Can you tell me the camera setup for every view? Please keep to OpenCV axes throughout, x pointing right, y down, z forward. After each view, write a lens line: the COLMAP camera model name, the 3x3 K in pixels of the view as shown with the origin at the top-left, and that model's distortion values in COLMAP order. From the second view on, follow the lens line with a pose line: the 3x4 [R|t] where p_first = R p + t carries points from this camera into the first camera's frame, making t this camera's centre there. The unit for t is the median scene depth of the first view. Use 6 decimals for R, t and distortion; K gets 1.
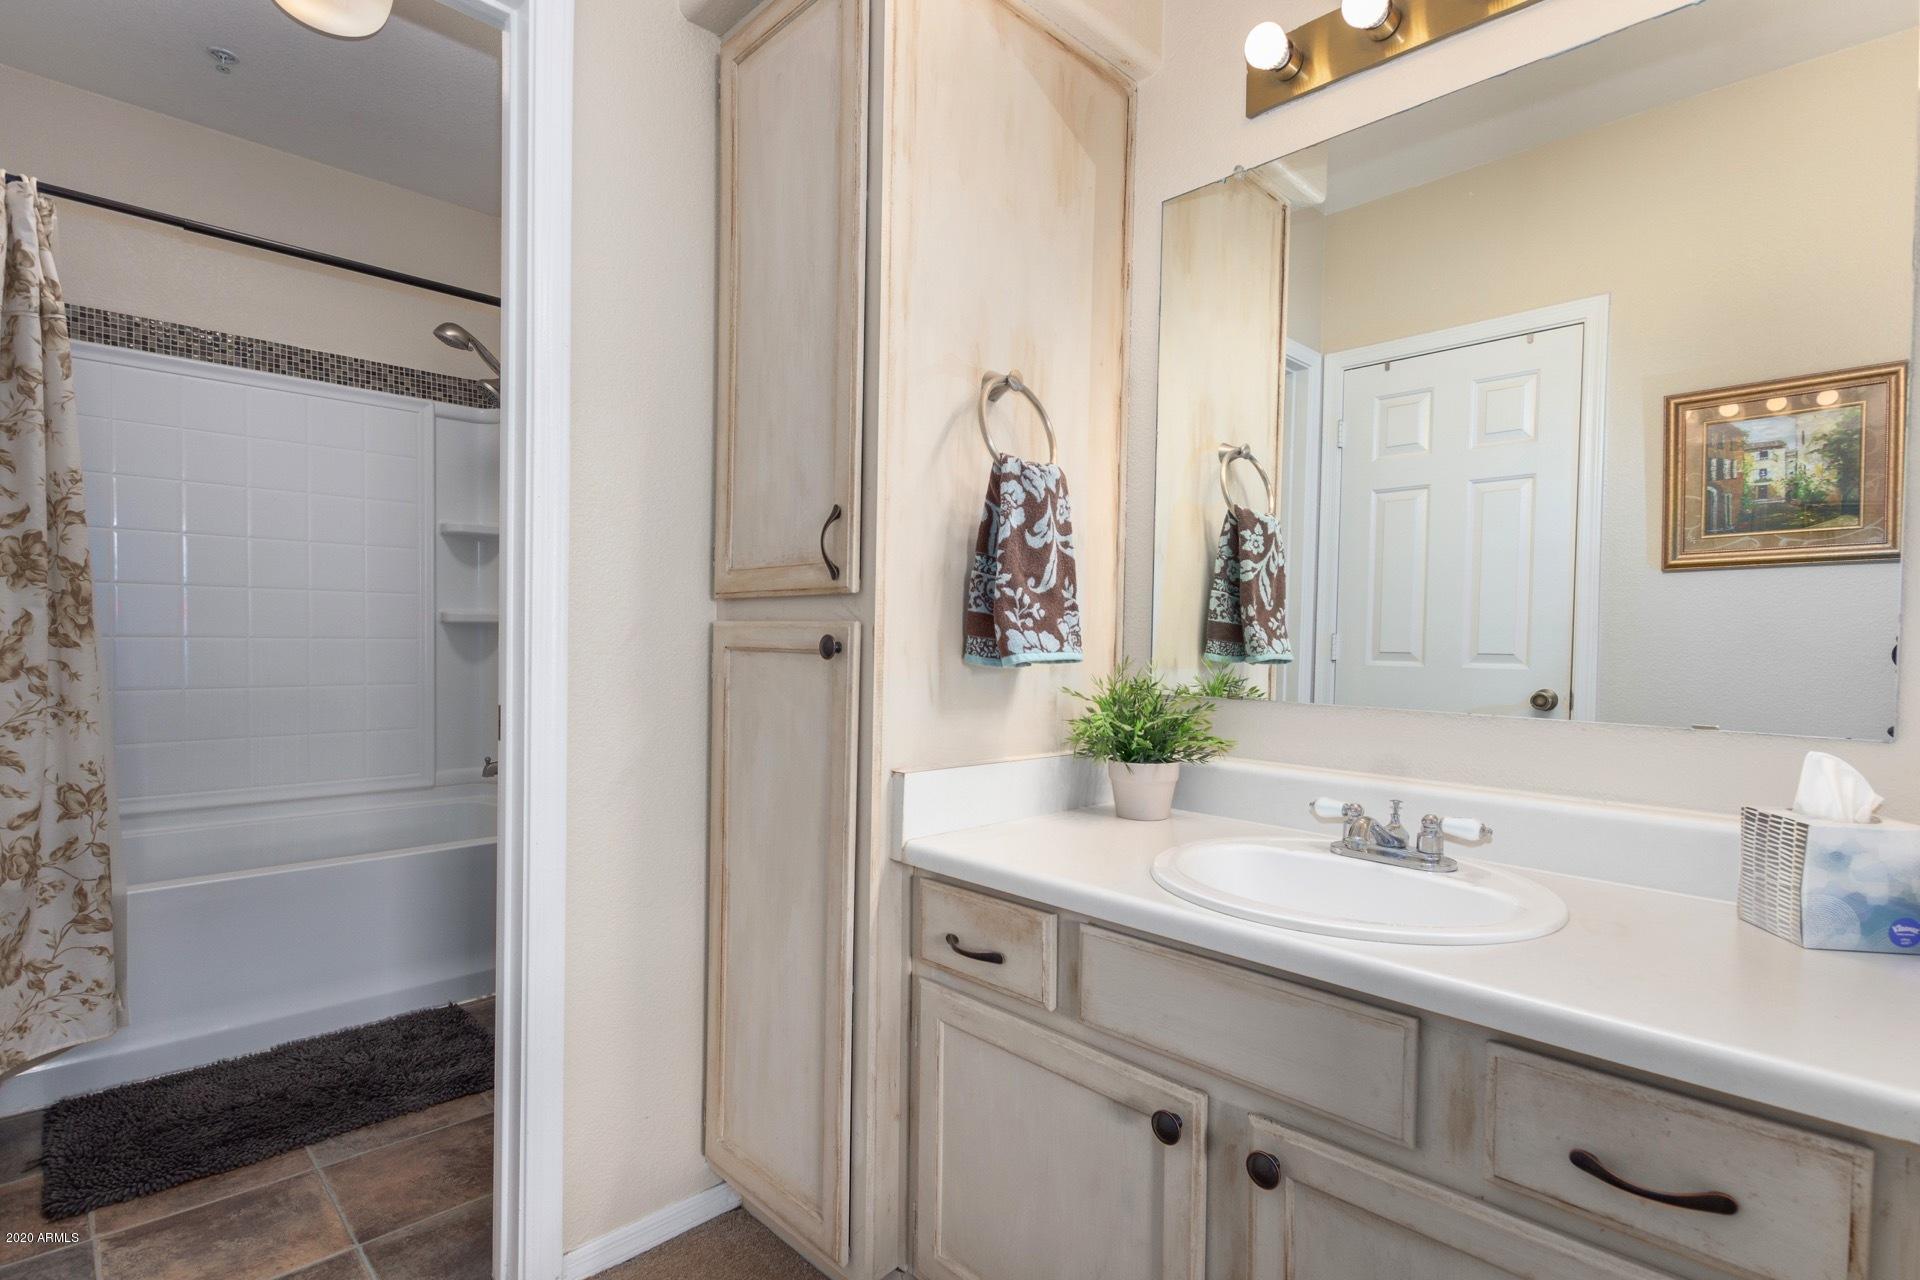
lens RADIAL K [[880.3, 0, 960.0], [0, 880.3, 640.0], [0, 0, 1]] dist [0.001773, -0.000278]
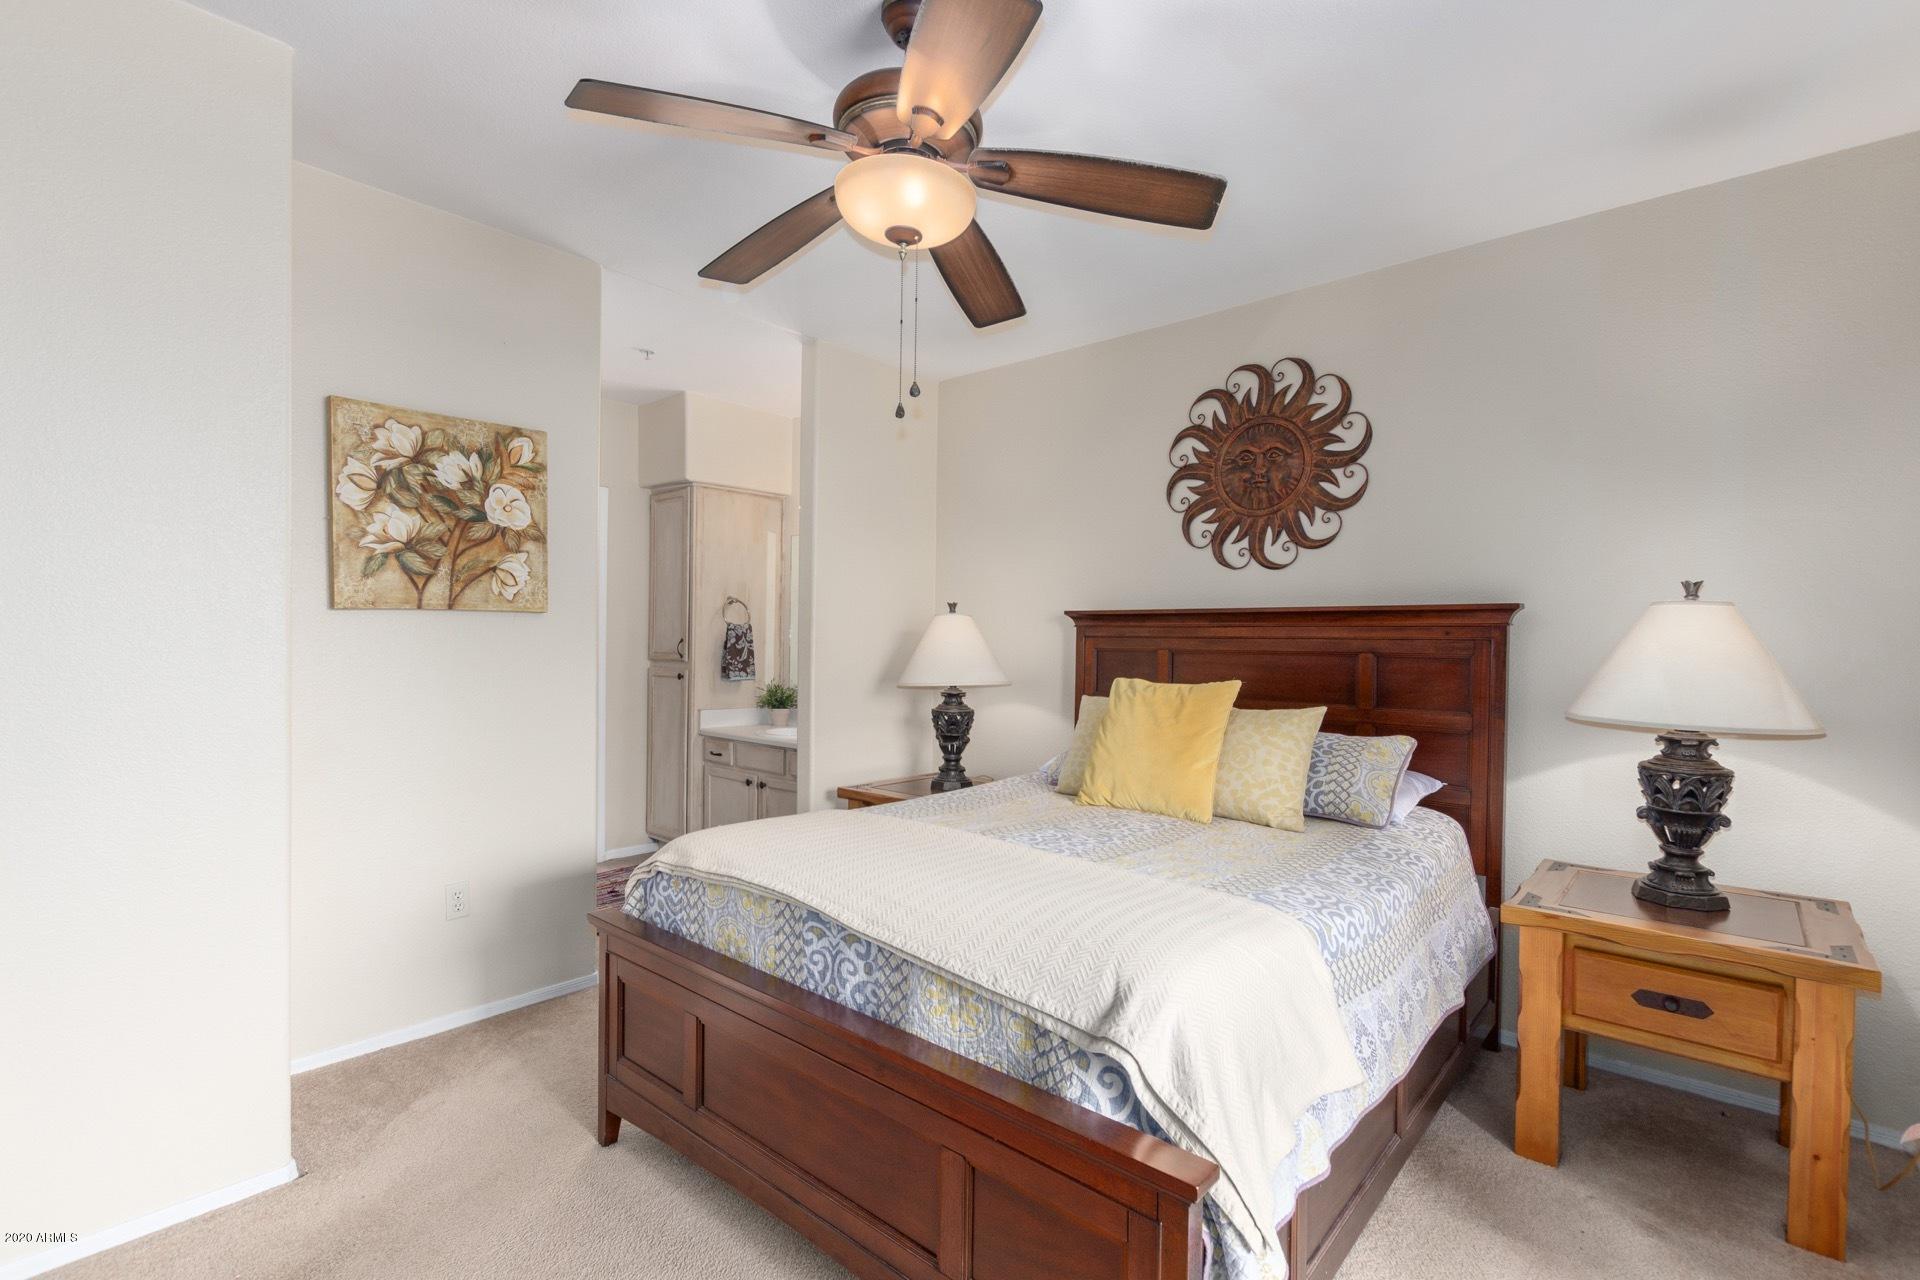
lens RADIAL K [[879.1, 0, 958.2], [0, 879.1, 659.8], [0, 0, 1]] dist [0.000030, -0.000381]
pose [[0.998653, 0.000598, 0.051889, 0.820551], [-0.001623, 0.999804, 0.019716, -0.134183], [-0.051867, -0.019774, 0.998458, -2.732880]]
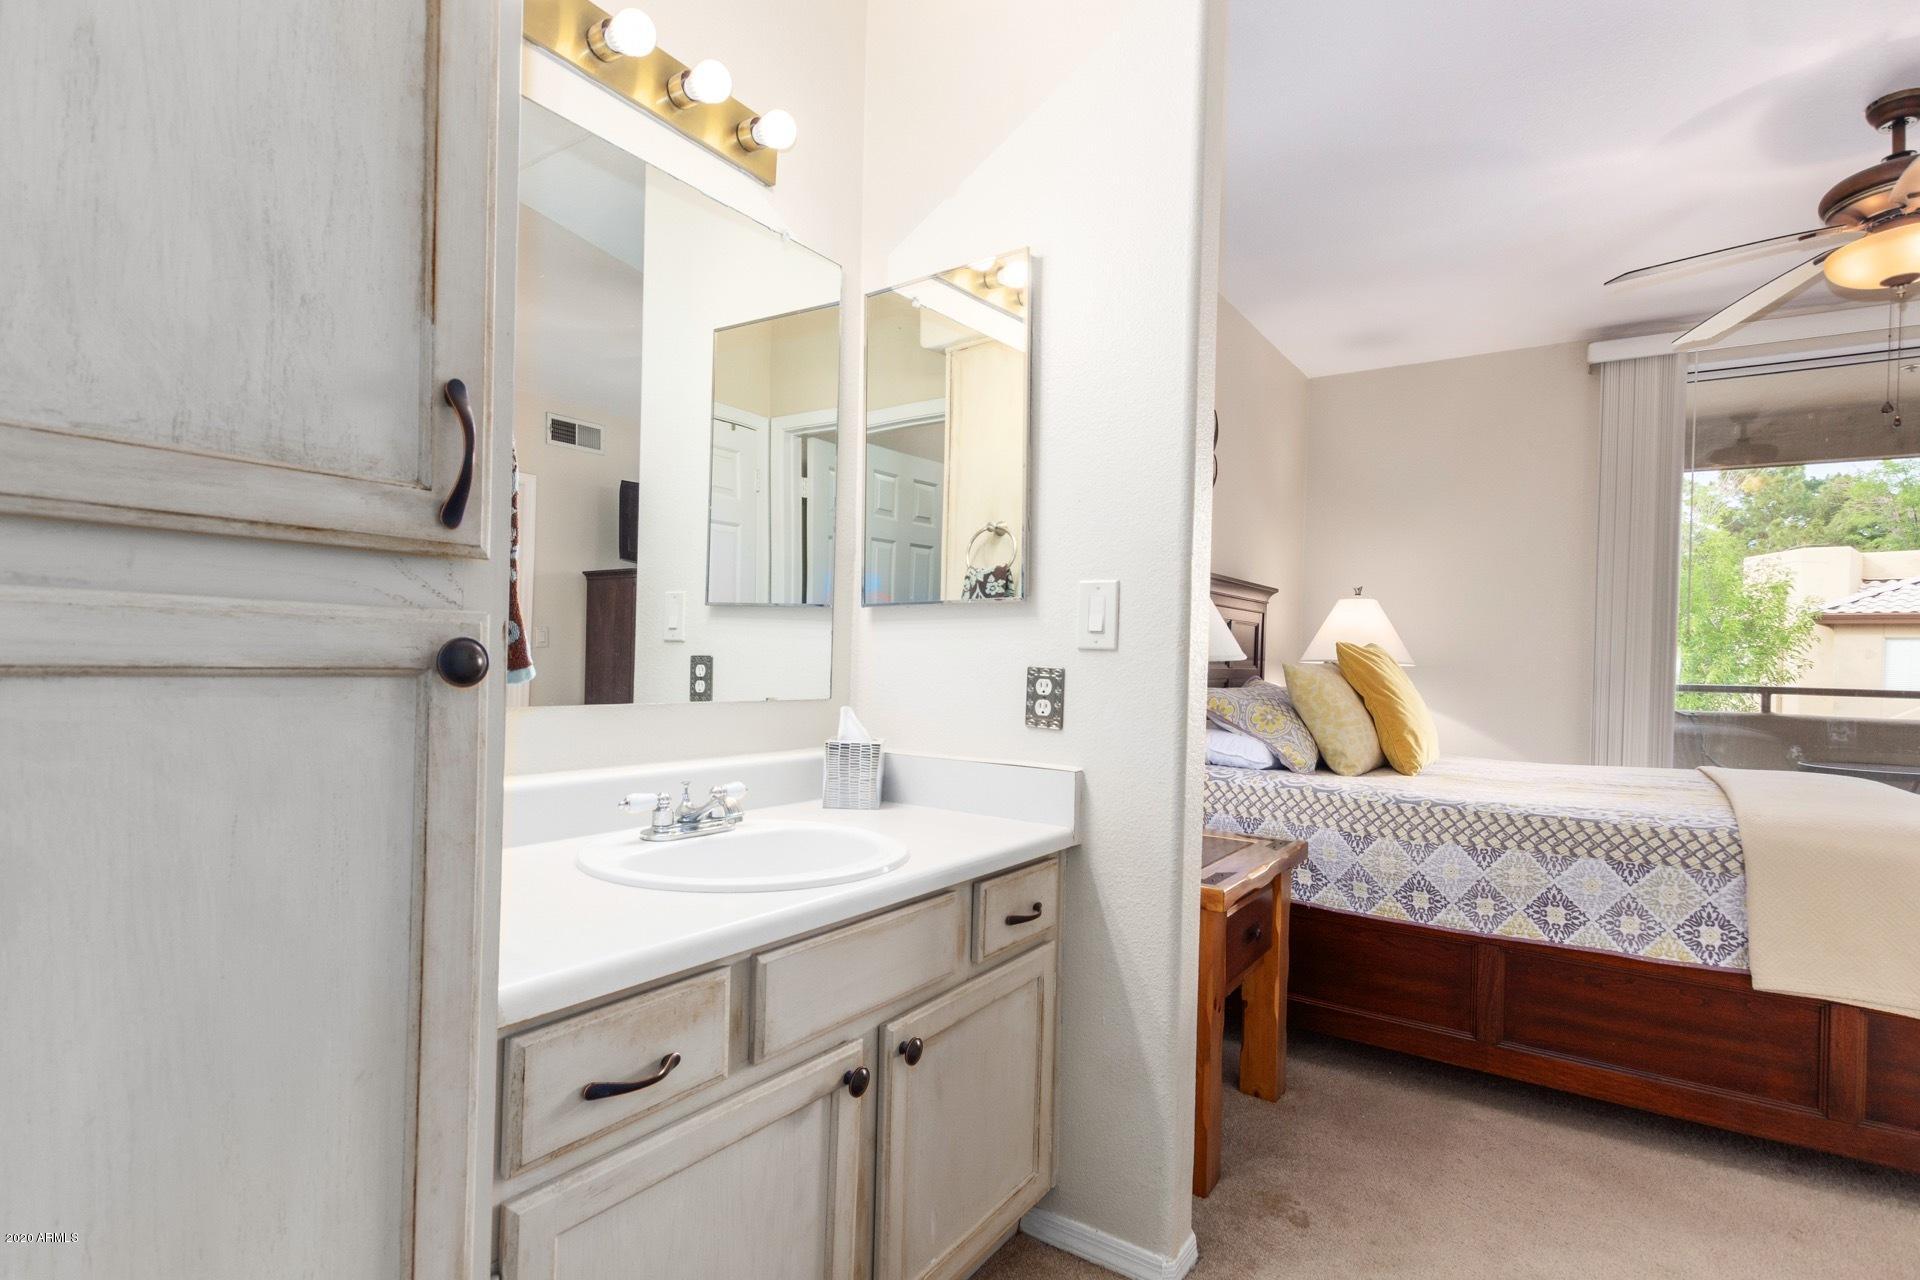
lens RADIAL K [[929.3, 0, 960.0], [0, 929.3, 640.0], [0, 0, 1]] dist [0.001524, 0.000042]
pose [[-0.150174, -0.004208, 0.988651, -0.723692], [-0.027118, 0.999632, 0.000136, -0.012257], [-0.988288, -0.026790, -0.150233, 0.803586]]
